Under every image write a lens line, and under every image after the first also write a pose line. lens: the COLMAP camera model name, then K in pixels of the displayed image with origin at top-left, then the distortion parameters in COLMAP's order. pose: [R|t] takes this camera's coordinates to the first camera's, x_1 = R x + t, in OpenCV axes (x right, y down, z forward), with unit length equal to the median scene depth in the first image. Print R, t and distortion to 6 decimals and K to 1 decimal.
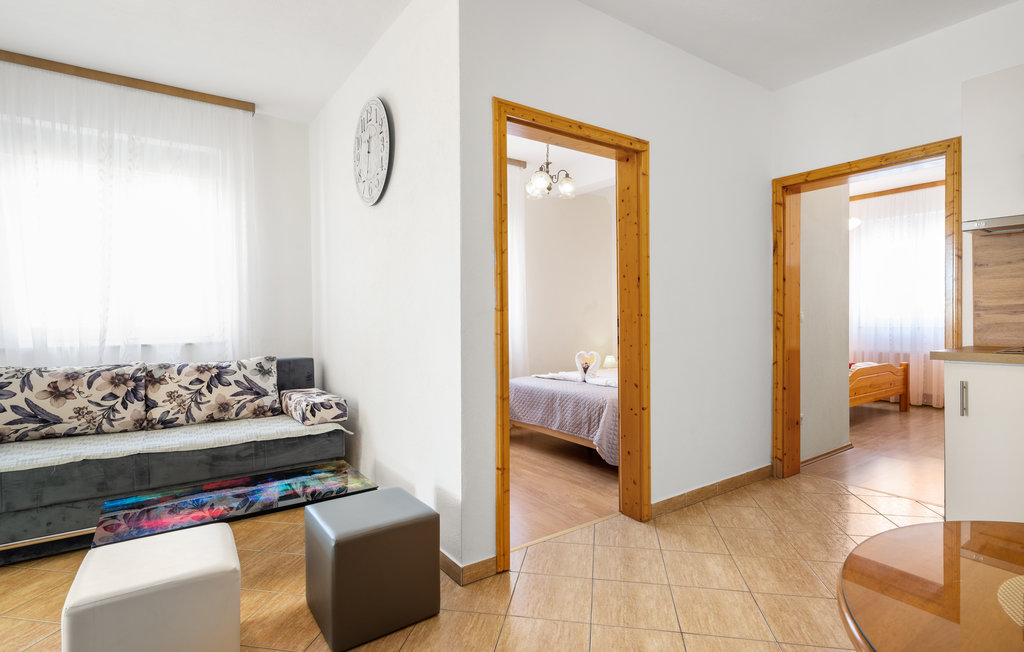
lens RADIAL K [[497.7, 0, 517.1], [0, 497.7, 322.6], [0, 0, 1]] dist [-0.013298, -0.000035]
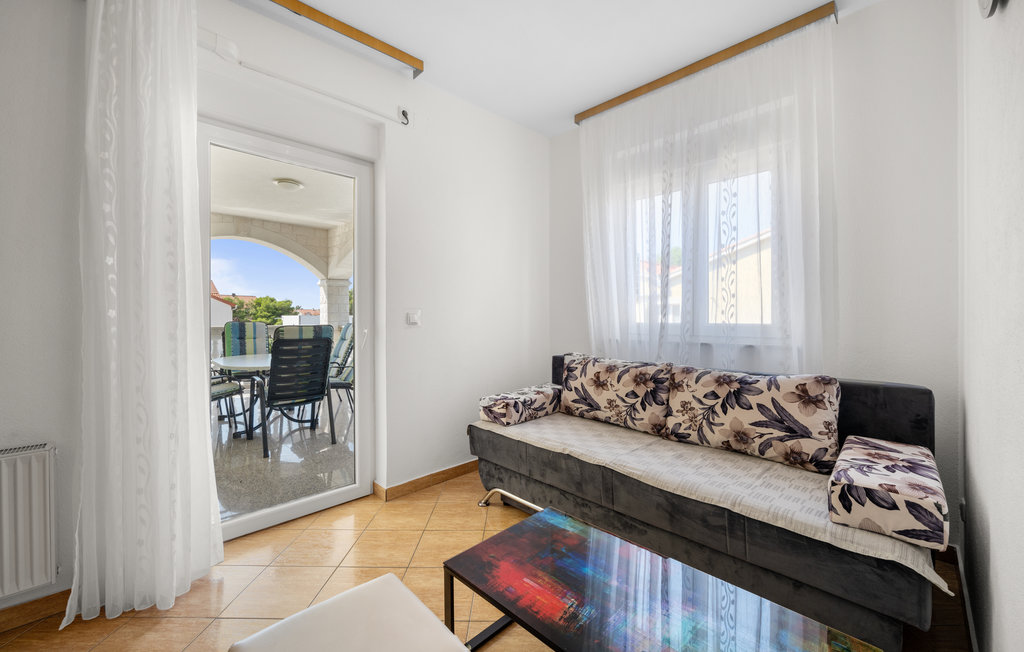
lens RADIAL K [[405.3, 0, 513.0], [0, 405.3, 317.2], [0, 0, 1]] dist [-0.000915, 0.000097]
pose [[0.153319, 0.009639, -0.988130, -0.053898], [-0.009871, 0.999917, 0.008223, -0.008980], [0.988127, 0.008493, 0.153402, 0.595493]]
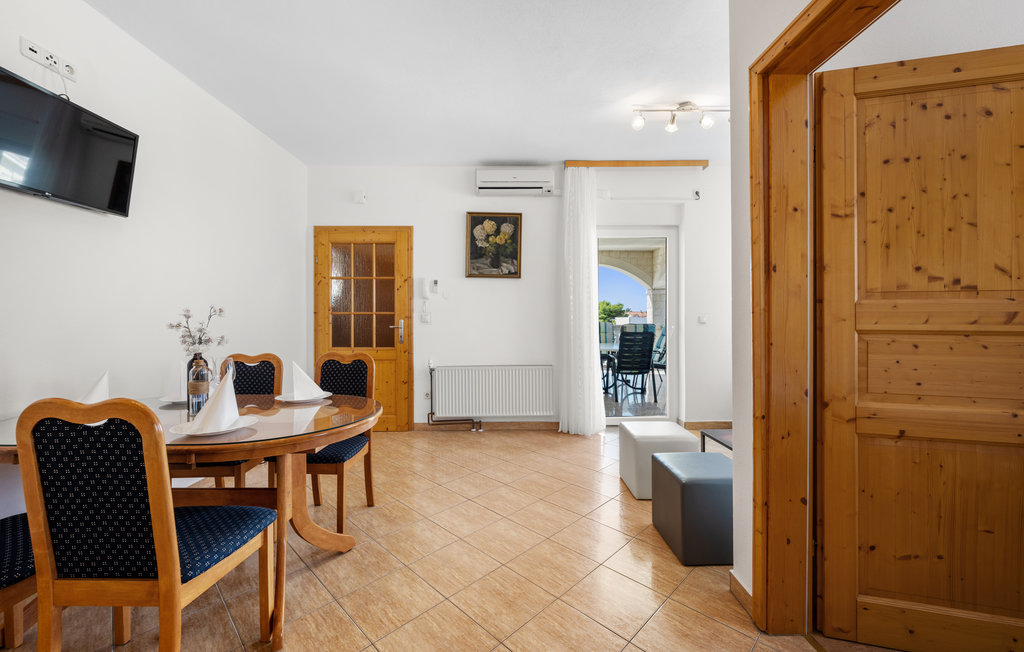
lens RADIAL K [[405.3, 0, 513.0], [0, 405.3, 317.2], [0, 0, 1]] dist [-0.000915, 0.000097]
pose [[-0.572482, 0.005890, -0.819896, 0.574452], [-0.003677, 0.999946, 0.009751, -0.017420], [0.819909, 0.008597, -0.572429, 0.782118]]
